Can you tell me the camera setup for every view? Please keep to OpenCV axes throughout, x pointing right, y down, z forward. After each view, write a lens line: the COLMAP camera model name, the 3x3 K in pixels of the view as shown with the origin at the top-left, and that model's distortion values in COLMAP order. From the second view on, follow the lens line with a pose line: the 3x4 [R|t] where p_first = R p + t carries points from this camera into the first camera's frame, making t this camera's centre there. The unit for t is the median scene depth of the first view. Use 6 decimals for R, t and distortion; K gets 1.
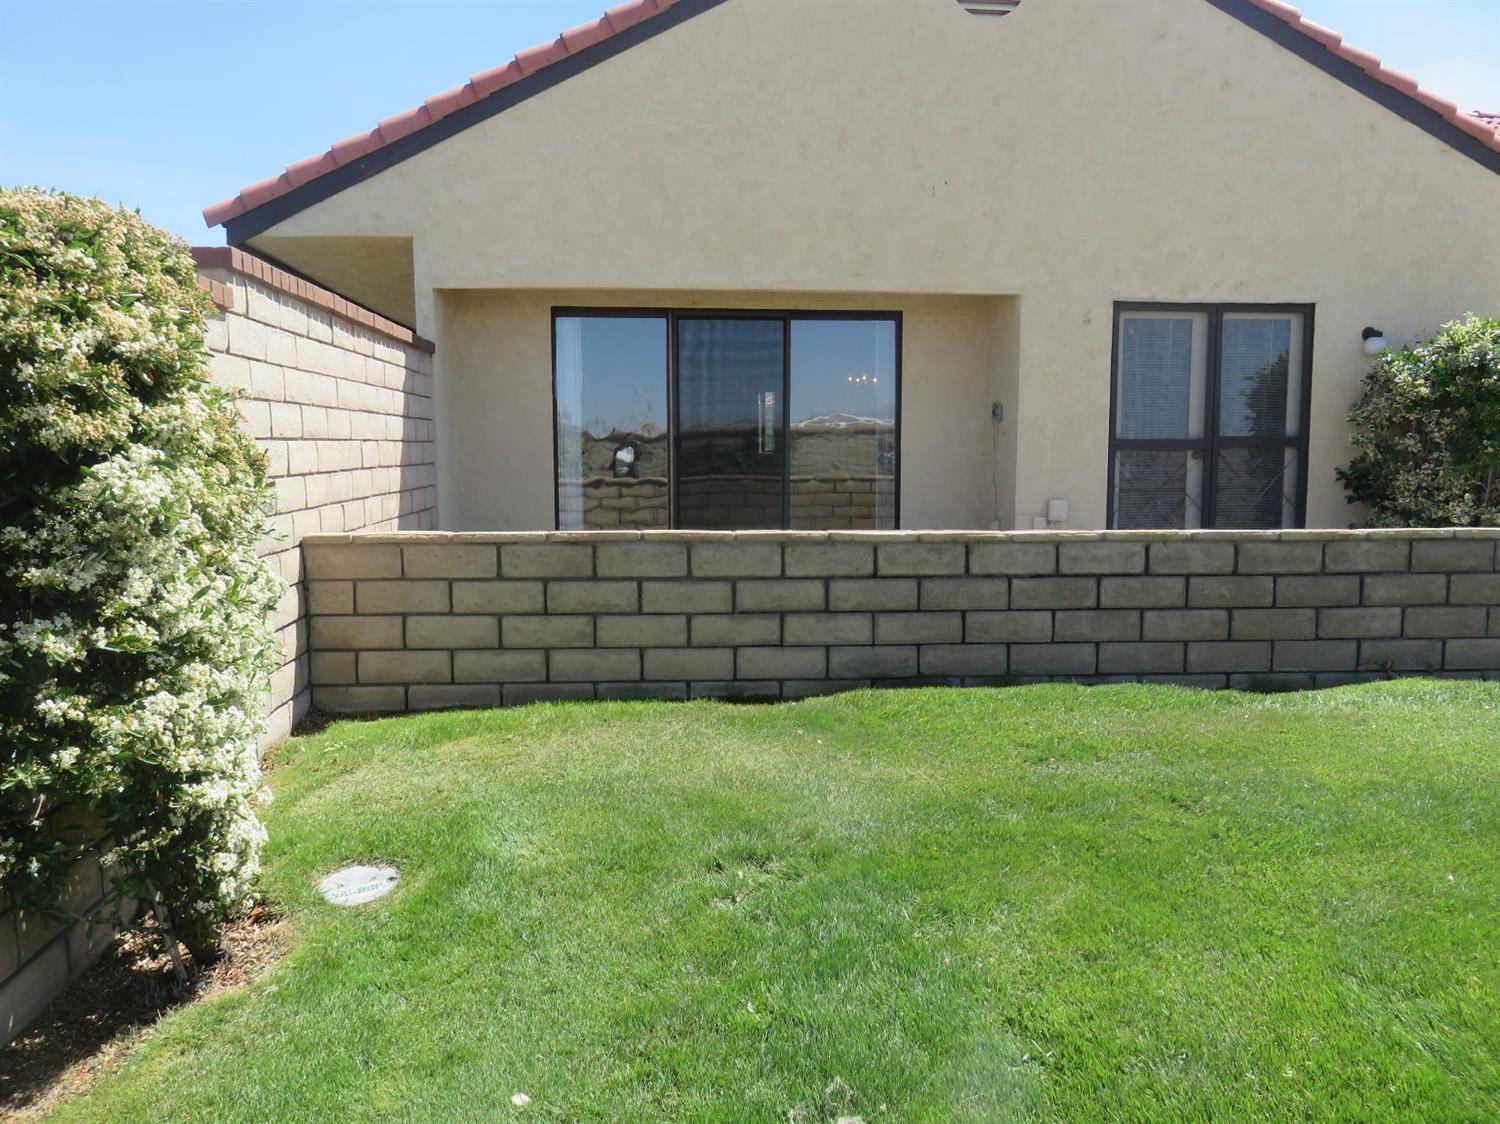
lens RADIAL K [[1130.3, 0, 753.0], [0, 1130.3, 568.1], [0, 0, 1]] dist [-0.005361, 0.005115]
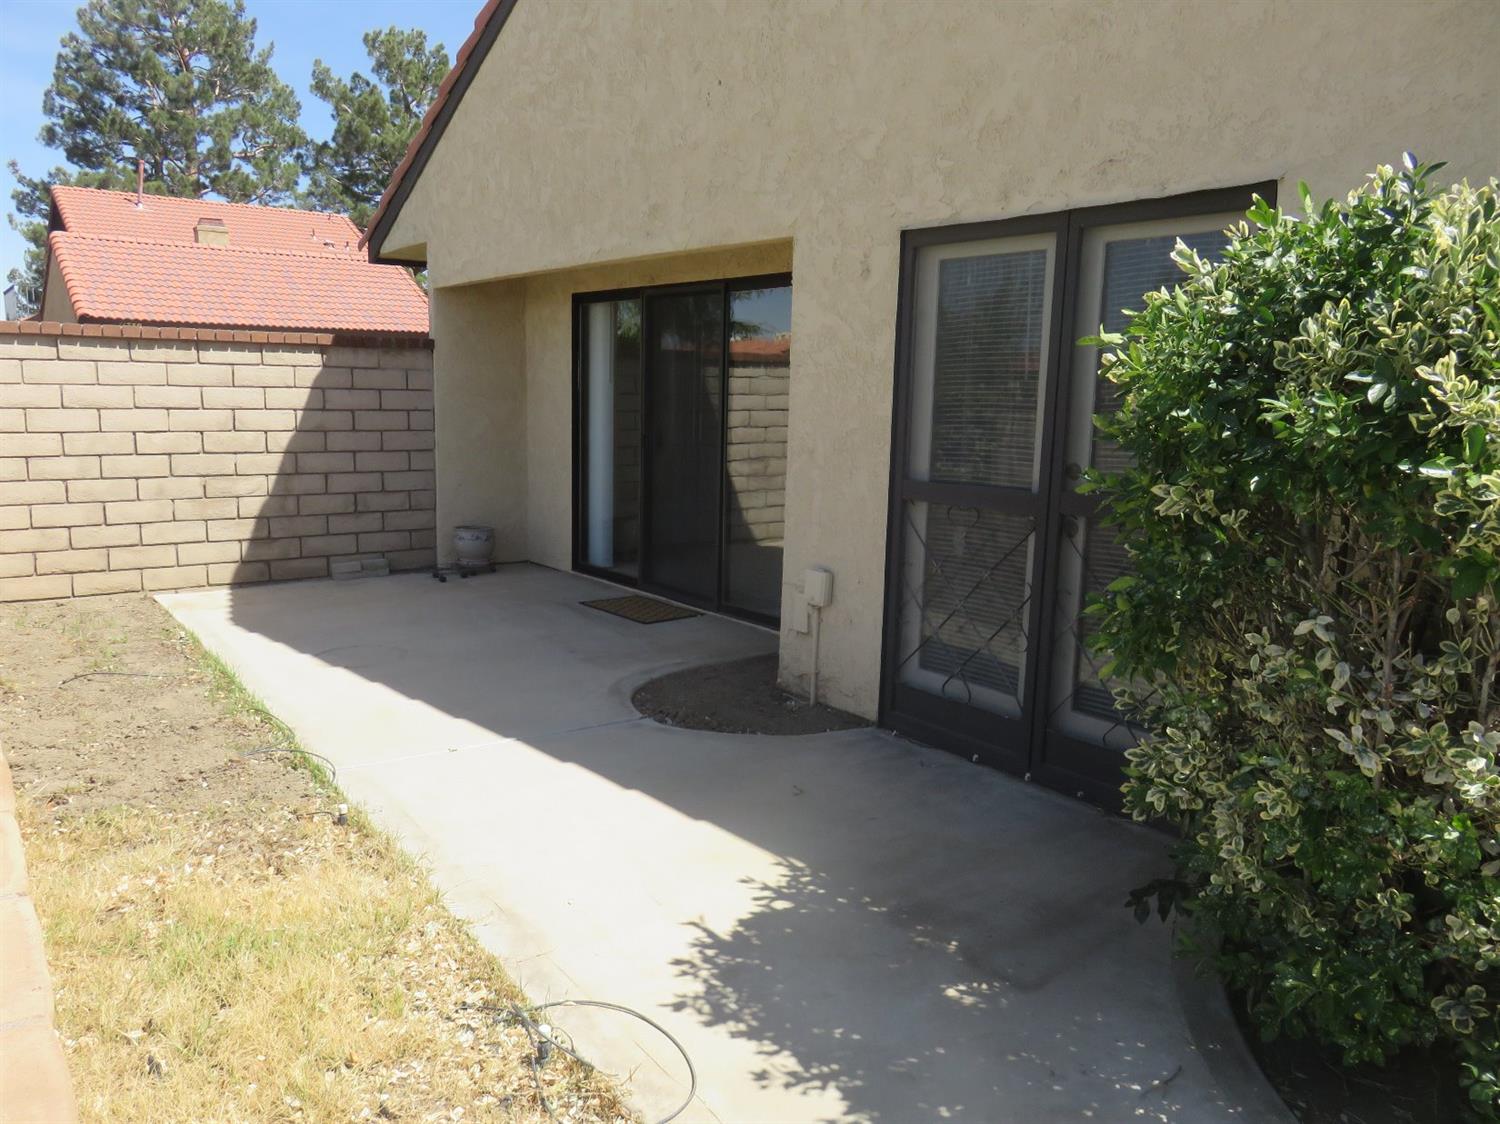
lens RADIAL K [[1130.3, 0, 753.0], [0, 1130.3, 568.1], [0, 0, 1]] dist [-0.005361, 0.005115]
pose [[0.515221, 0.150957, -0.843658, 0.773686], [-0.116708, 0.987554, 0.105432, -0.122384], [0.849074, 0.044141, 0.526427, 0.651289]]
